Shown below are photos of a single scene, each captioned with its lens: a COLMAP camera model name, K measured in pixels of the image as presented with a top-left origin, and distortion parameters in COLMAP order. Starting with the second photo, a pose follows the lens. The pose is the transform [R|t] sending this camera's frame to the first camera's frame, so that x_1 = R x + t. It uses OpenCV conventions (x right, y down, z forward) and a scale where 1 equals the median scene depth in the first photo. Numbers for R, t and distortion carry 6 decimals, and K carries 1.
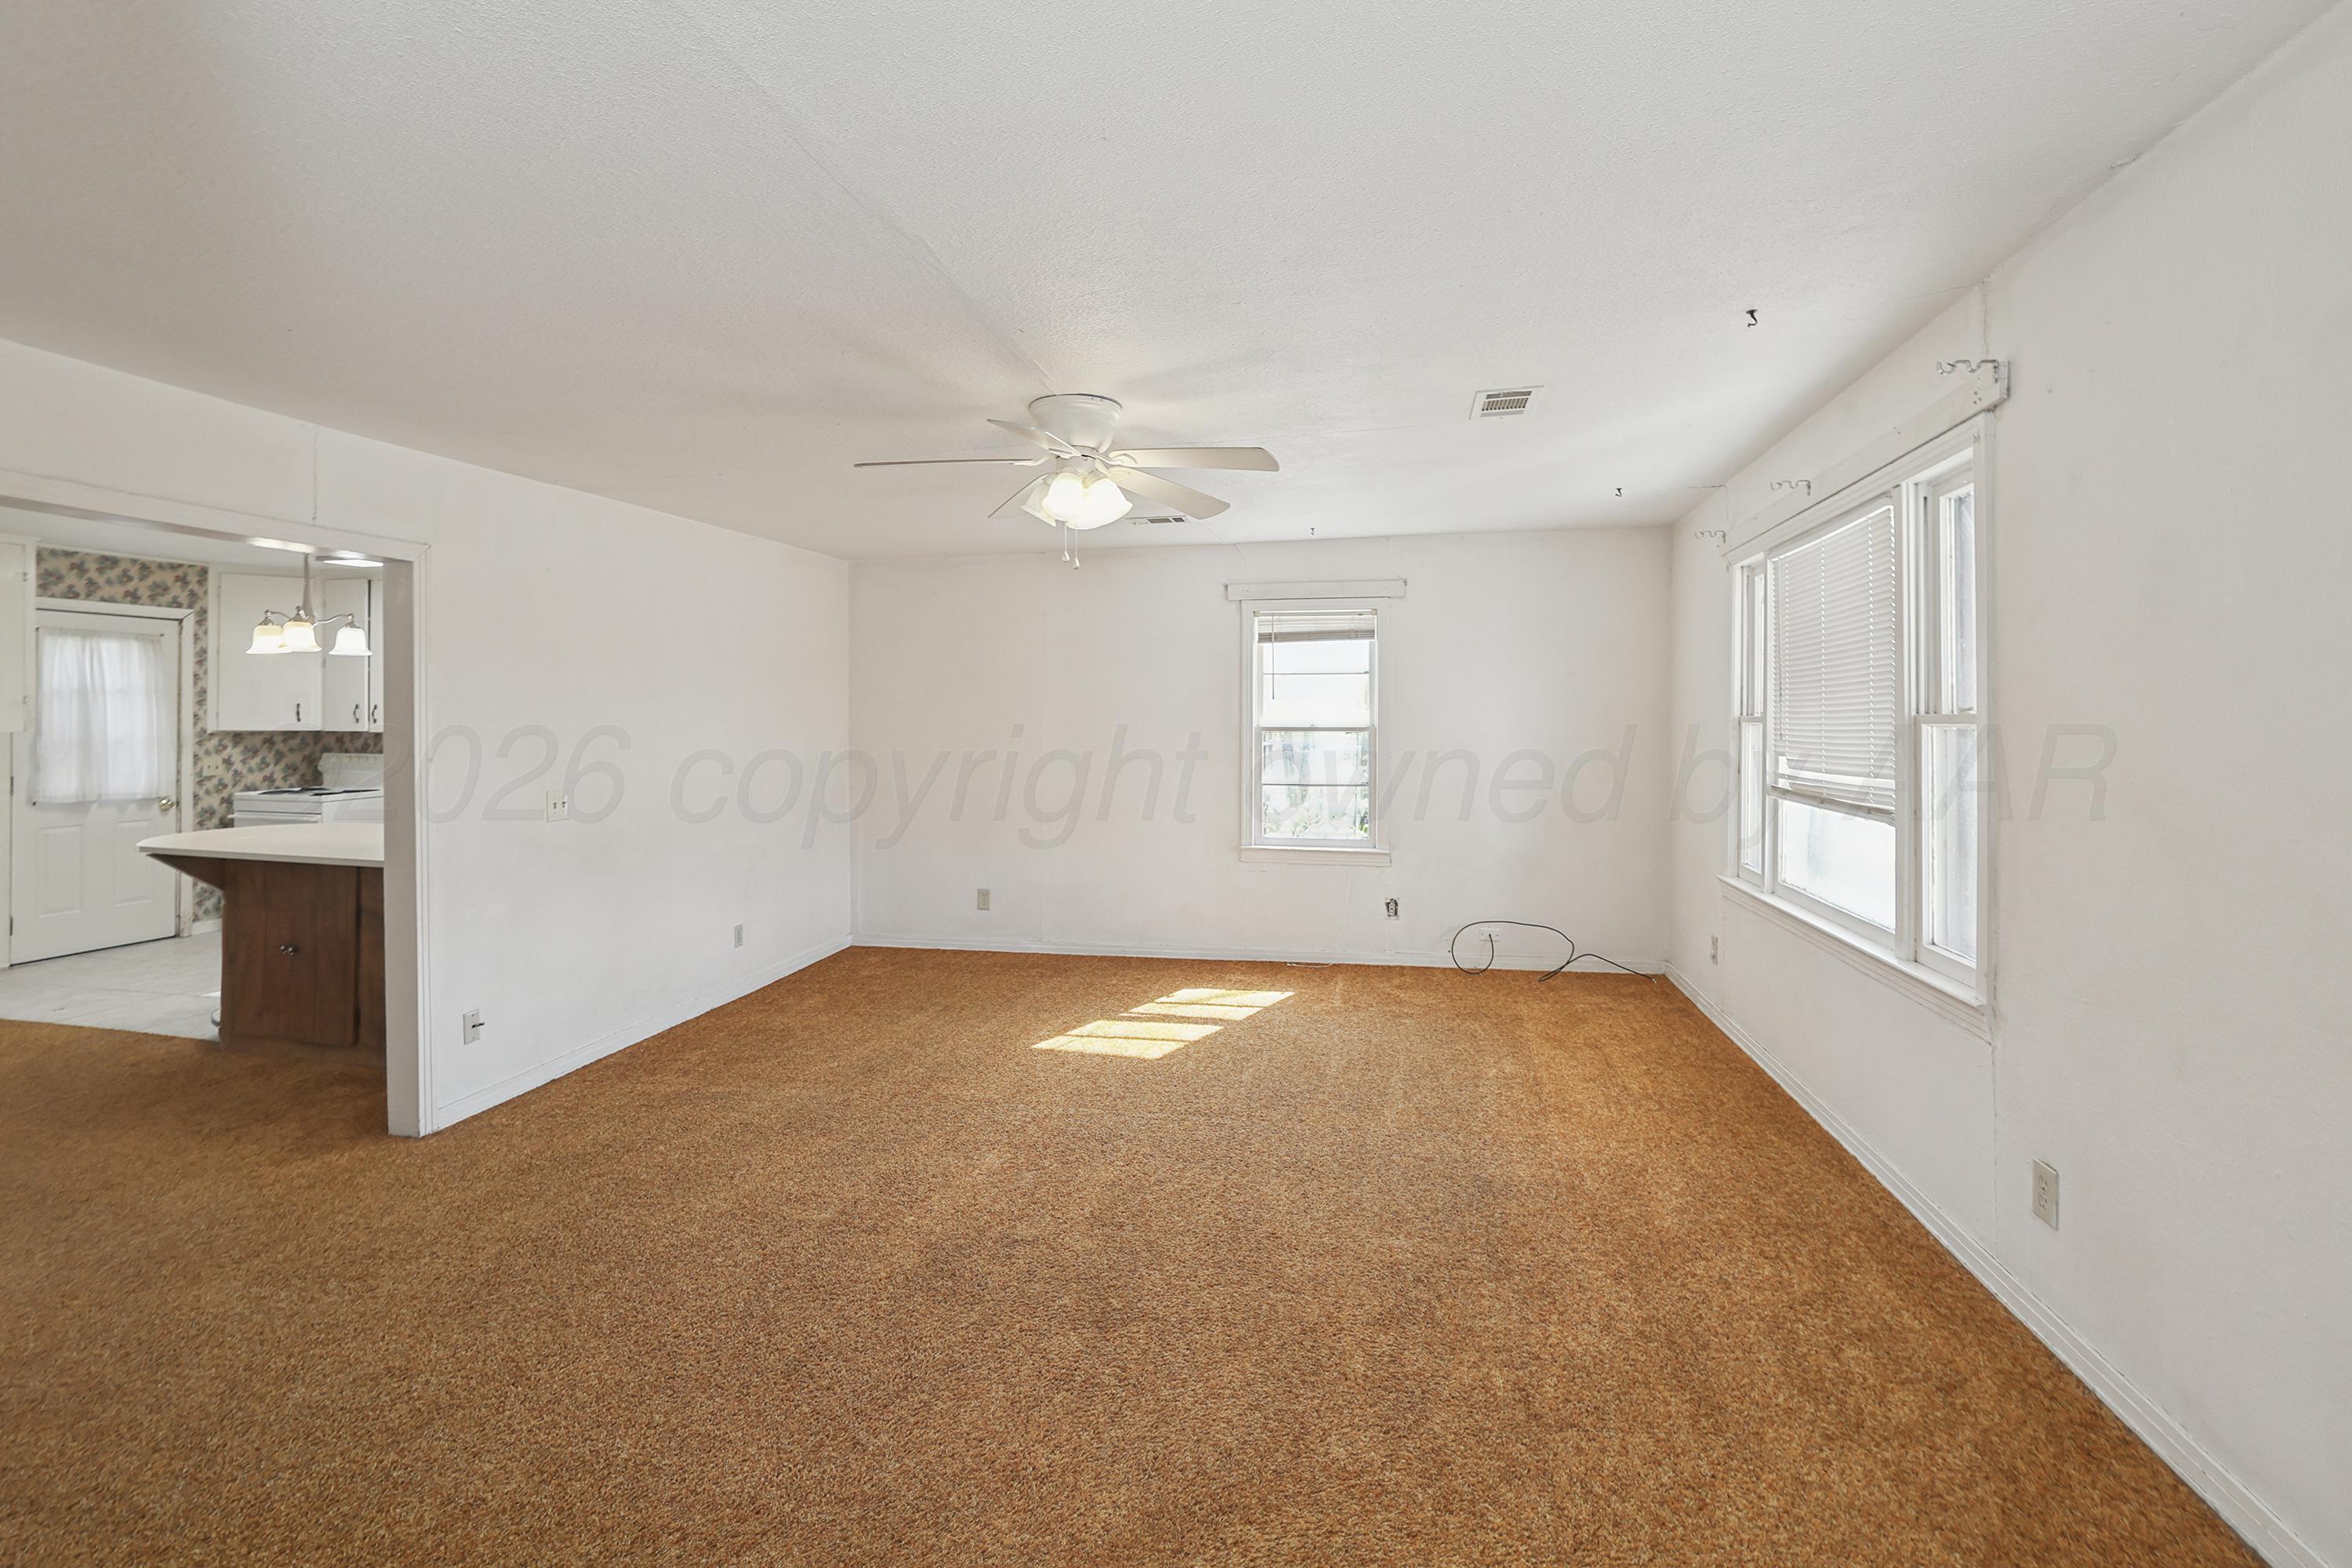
lens RADIAL K [[1057.0, 0, 1188.4], [0, 1057.0, 708.4], [0, 0, 1]] dist [-0.040632, 0.016090]
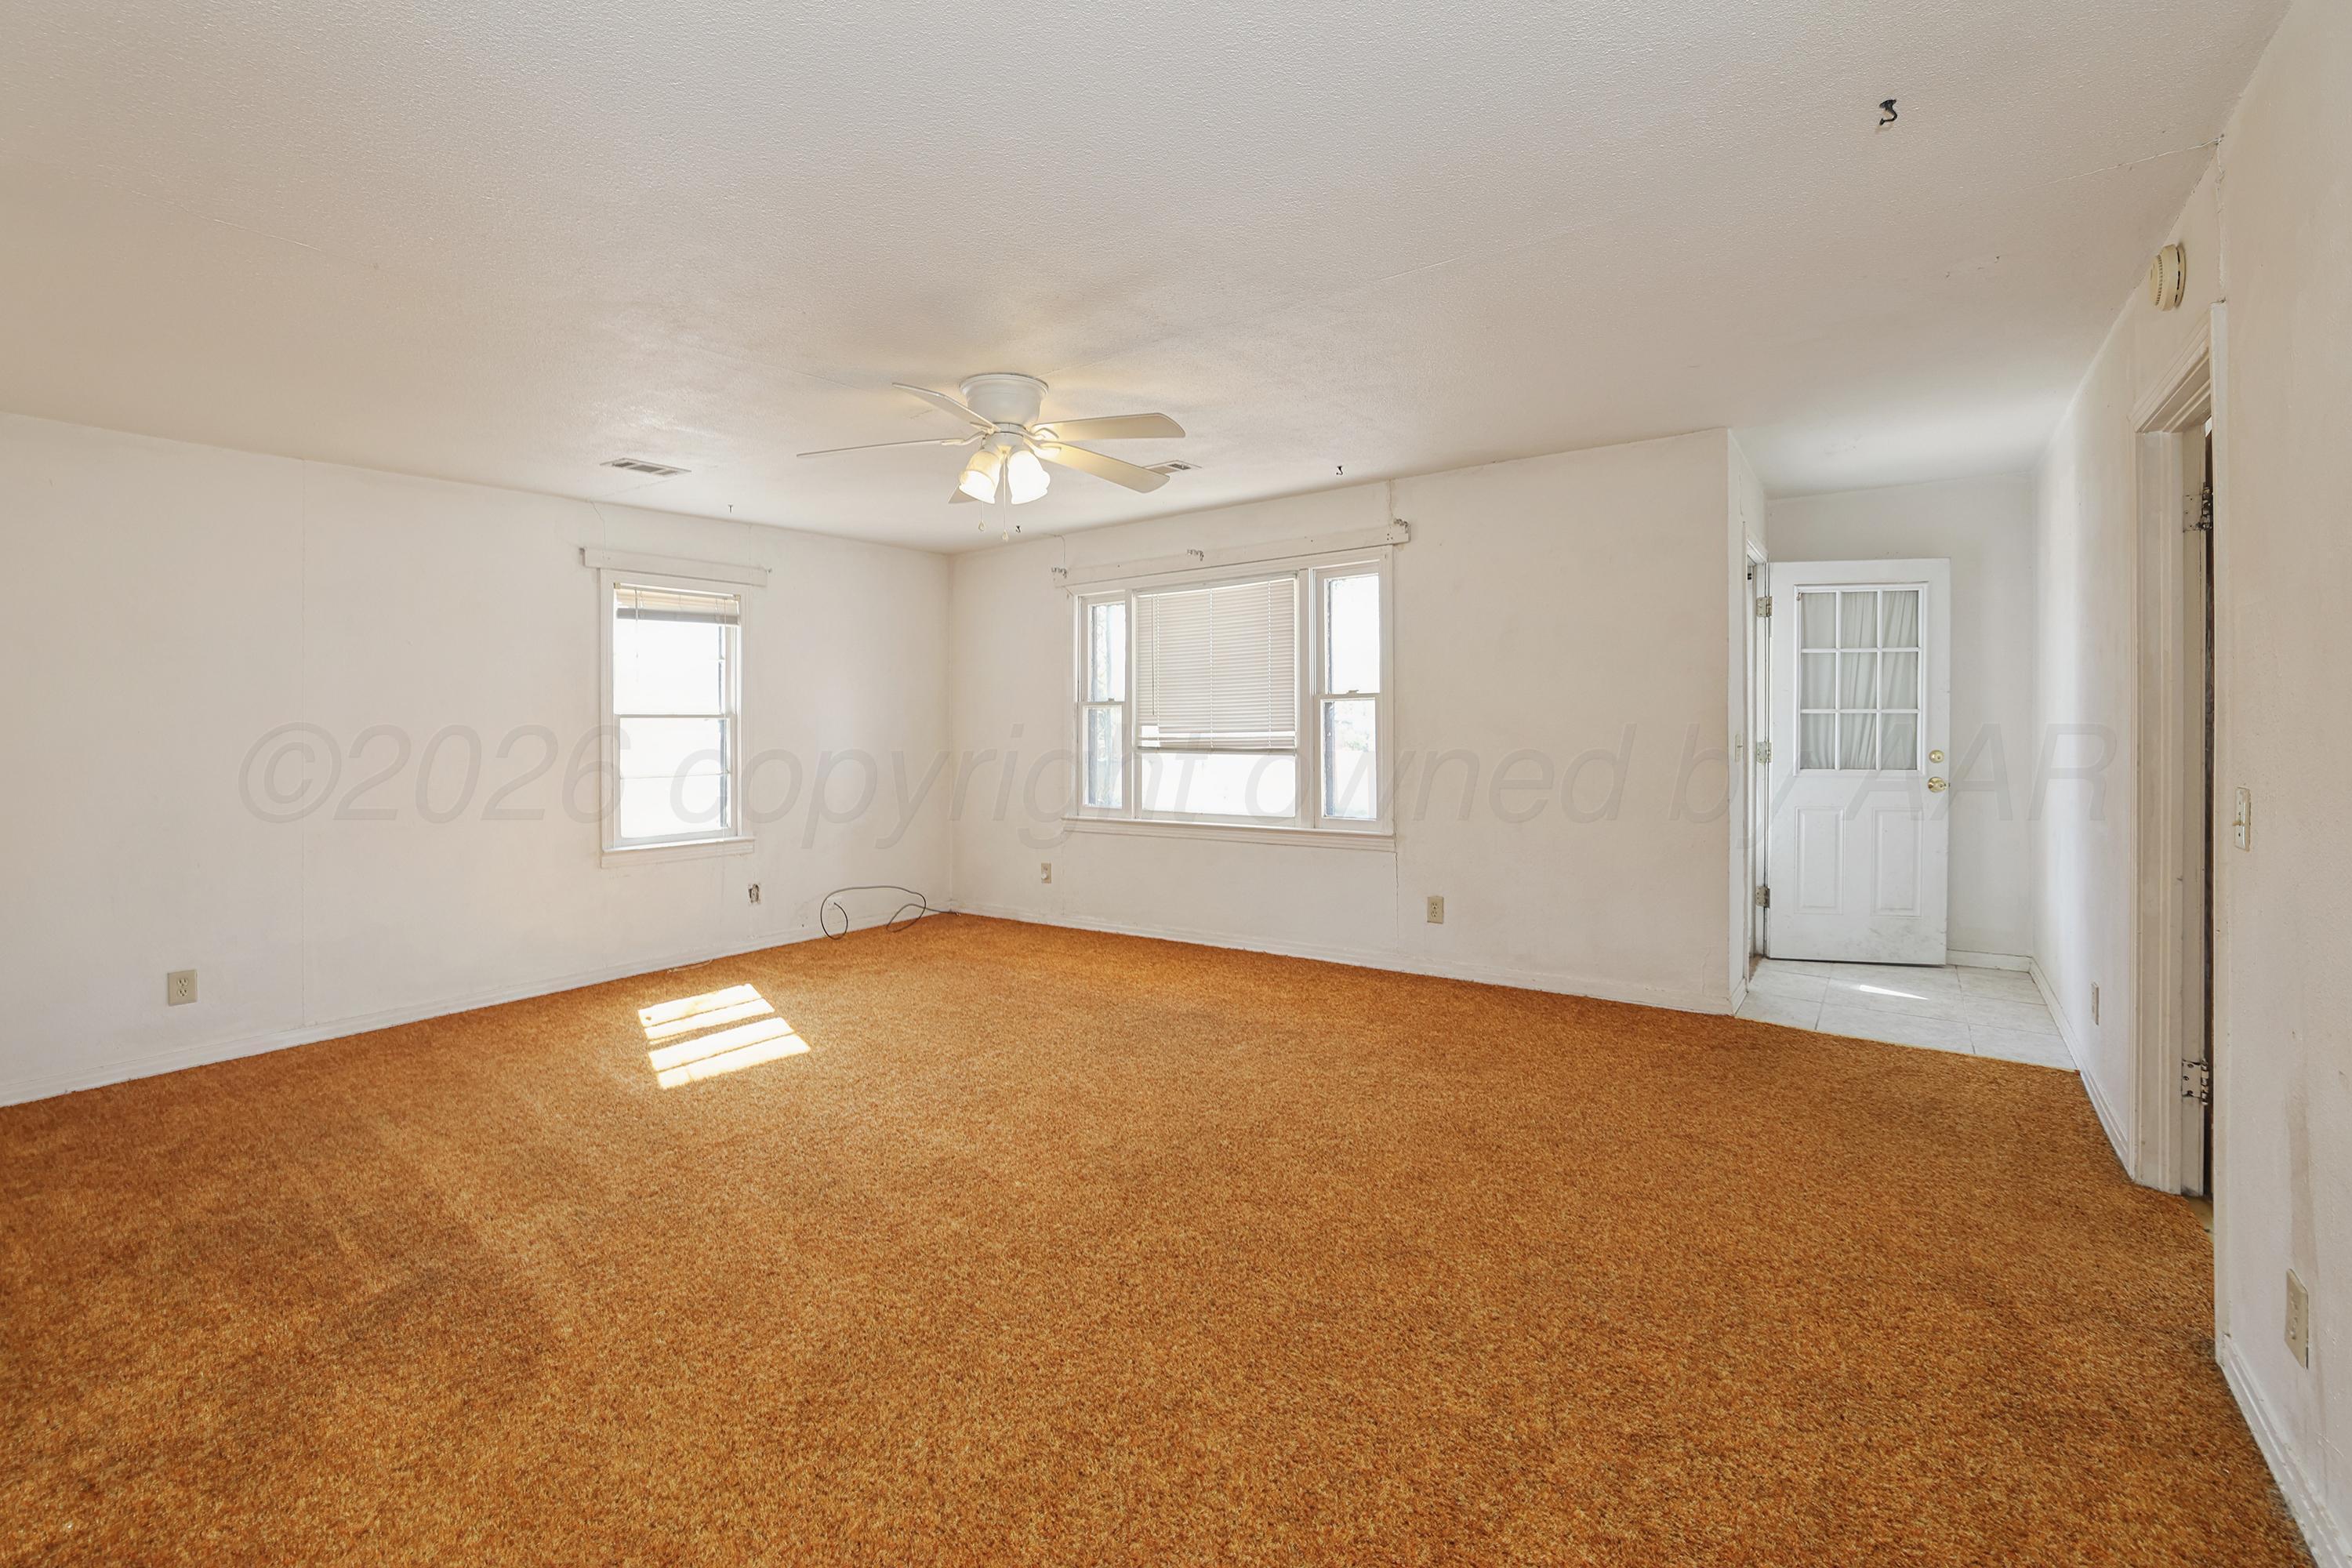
lens RADIAL K [[1030.5, 0, 1161.2], [0, 1030.5, 734.0], [0, 0, 1]] dist [-0.034927, 0.011061]
pose [[0.421368, -0.008689, 0.906848, -0.562439], [0.005957, 0.999959, 0.006813, 0.034373], [-0.906870, 0.002531, 0.421402, 0.251210]]
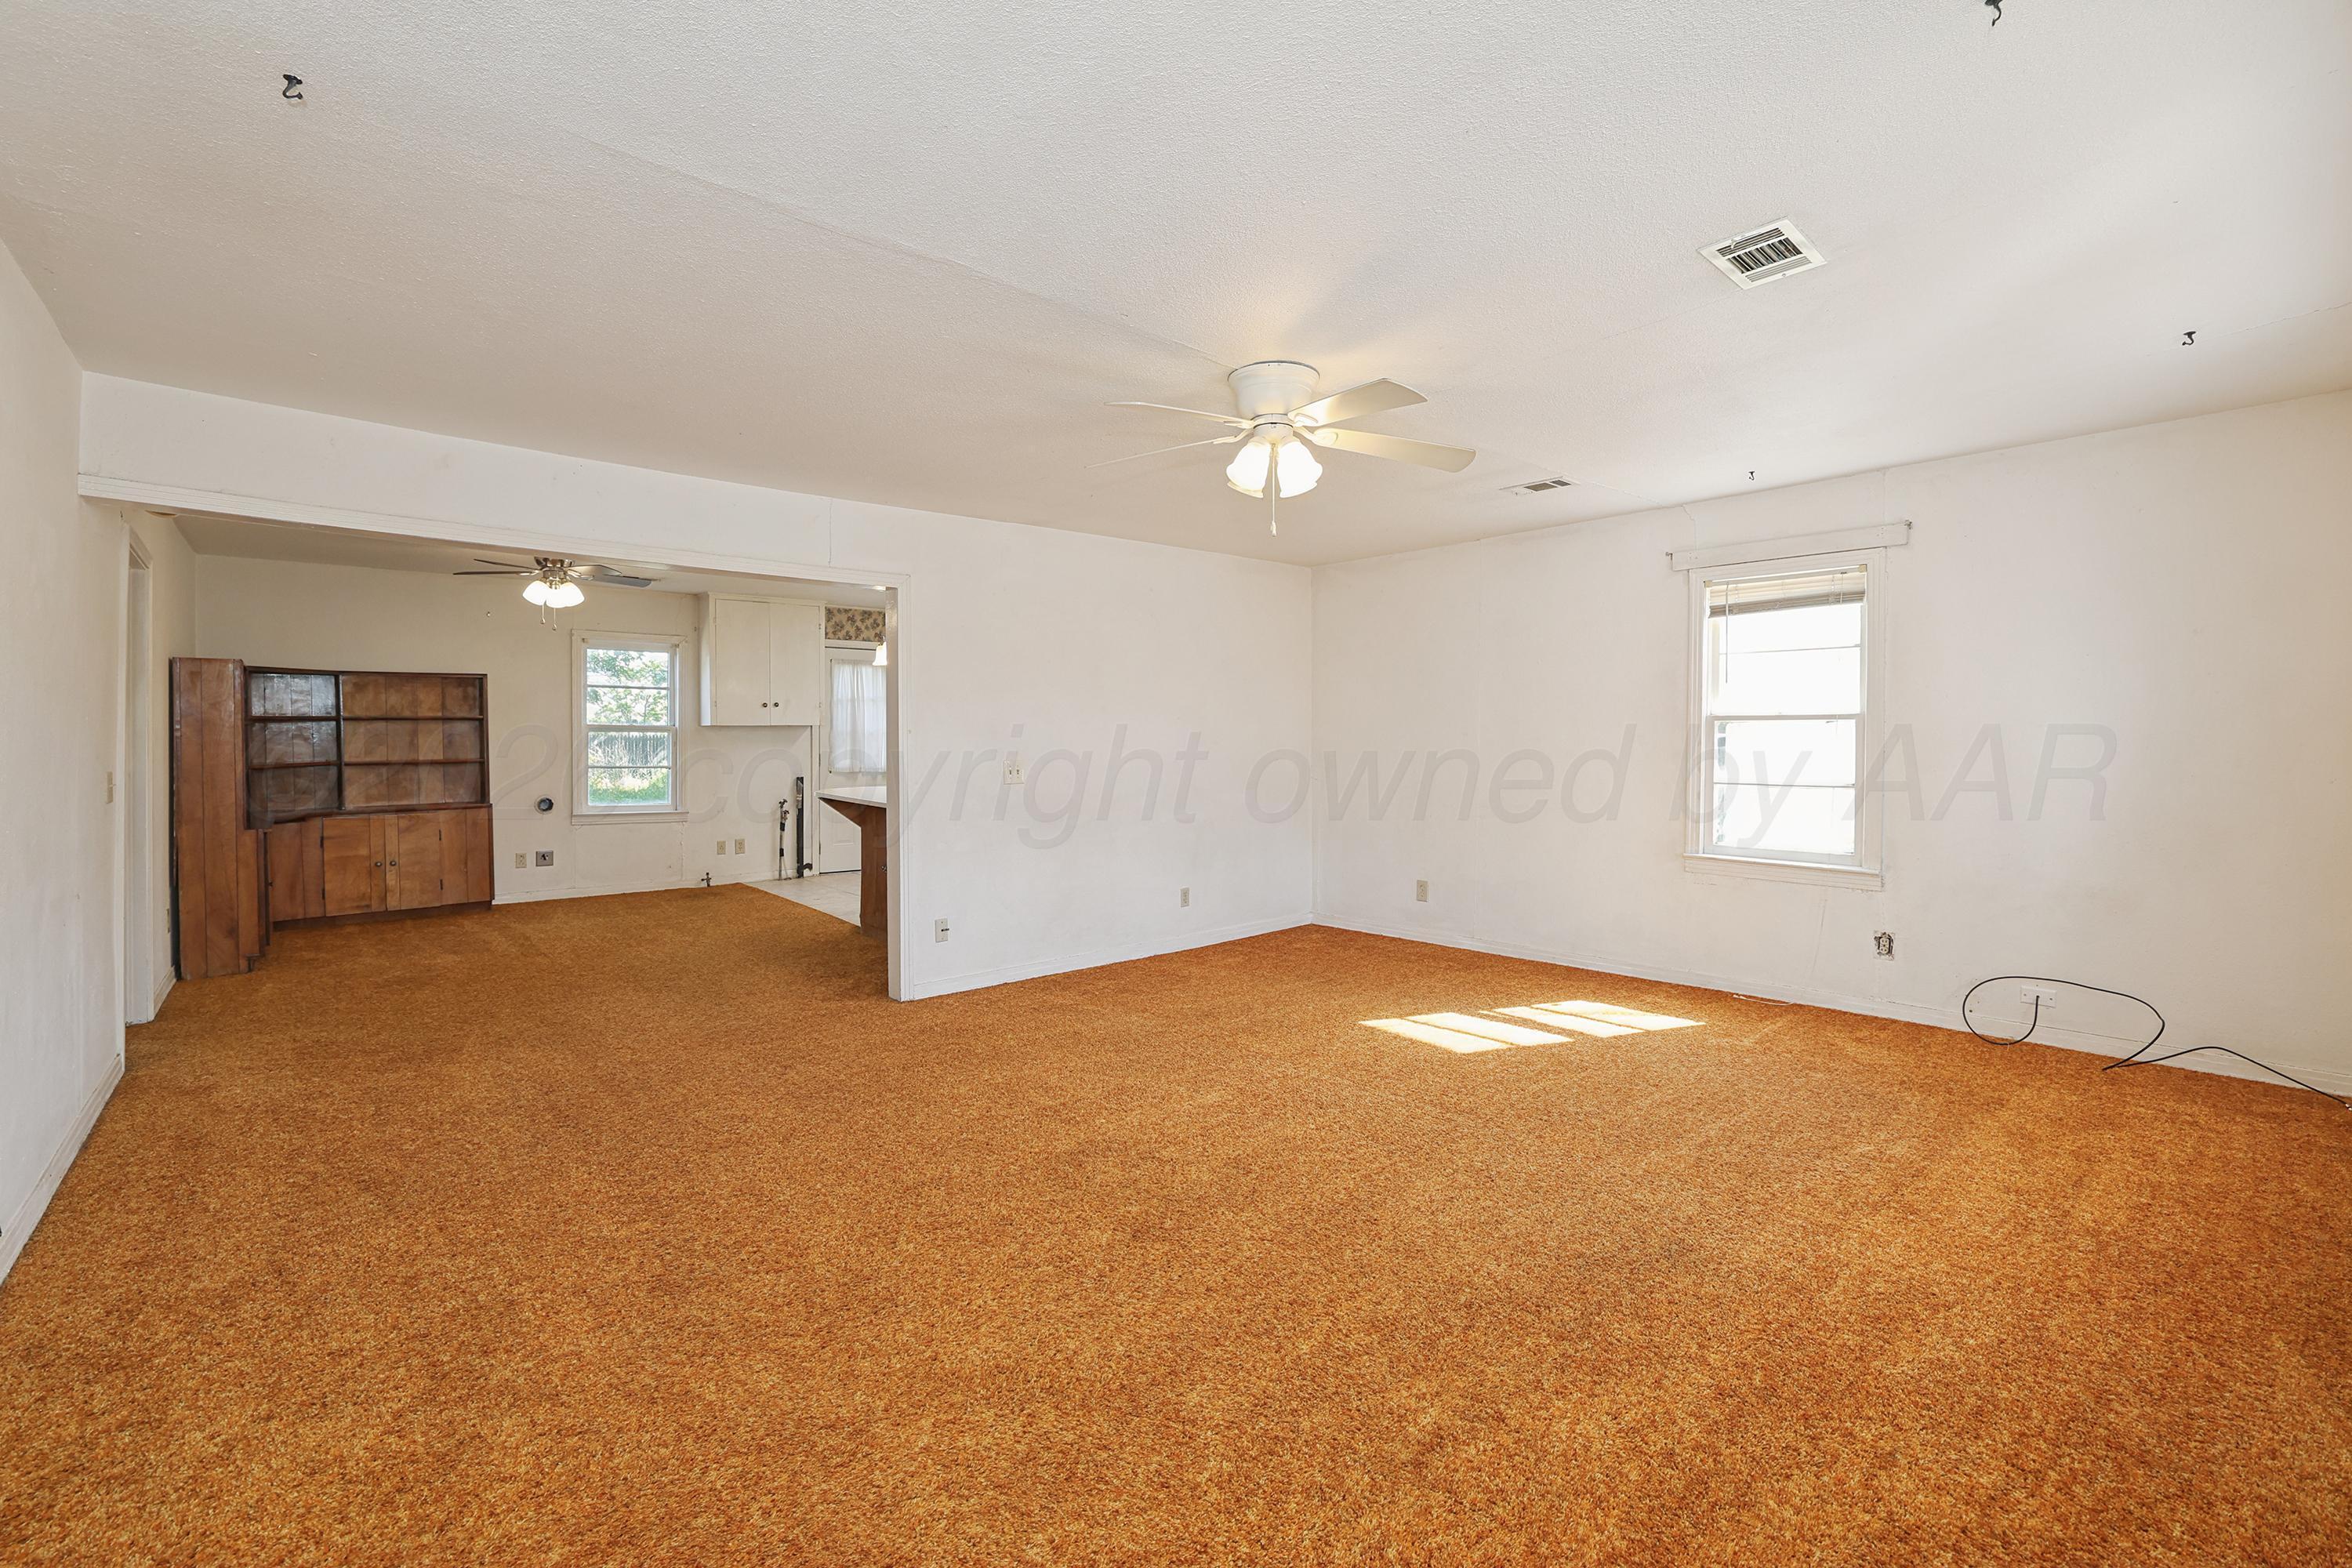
lens RADIAL K [[1030.5, 0, 1170.7], [0, 1030.5, 752.0], [0, 0, 1]] dist [-0.034927, 0.011061]
pose [[0.788966, 0.010998, -0.614338, 0.251024], [0.000217, 0.999835, 0.018178, 0.034554], [0.614437, -0.014475, 0.788833, 0.088833]]
